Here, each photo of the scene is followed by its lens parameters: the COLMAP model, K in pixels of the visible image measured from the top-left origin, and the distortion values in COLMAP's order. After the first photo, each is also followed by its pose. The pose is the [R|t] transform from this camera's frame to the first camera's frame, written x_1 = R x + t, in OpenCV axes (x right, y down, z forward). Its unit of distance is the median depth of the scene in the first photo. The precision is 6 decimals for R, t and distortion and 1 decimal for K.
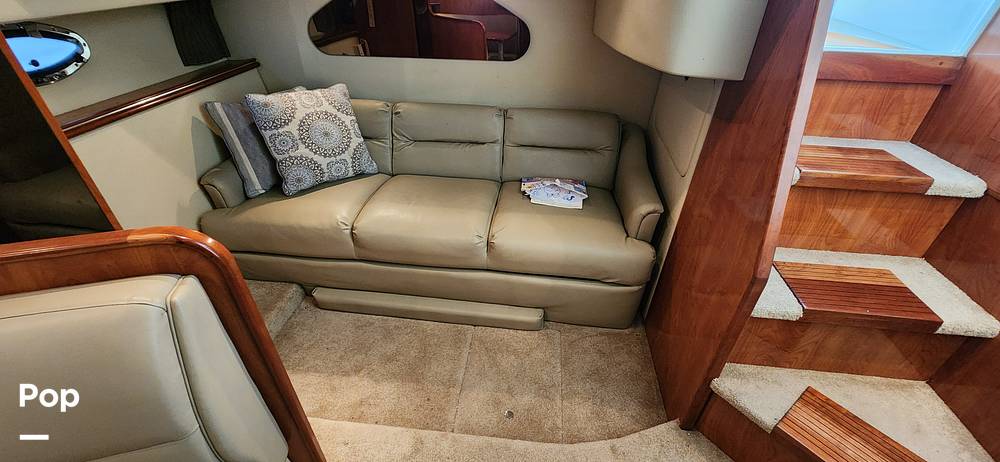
lens RADIAL K [[410.4, 0, 502.0], [0, 410.4, 234.9], [0, 0, 1]] dist [-0.002073, -0.000650]
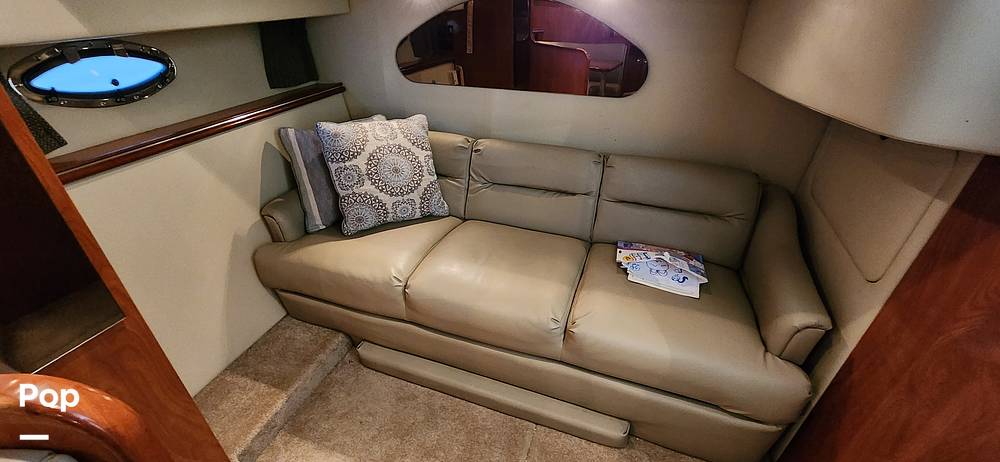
lens RADIAL K [[400.1, 0, 500.0], [0, 400.1, 231.0], [0, 0, 1]] dist [-0.001710, -0.000519]
pose [[0.973427, 0.110289, -0.200691, -0.022001], [-0.120957, 0.991783, -0.041655, -0.106933], [0.194448, 0.064823, 0.978769, 0.206573]]
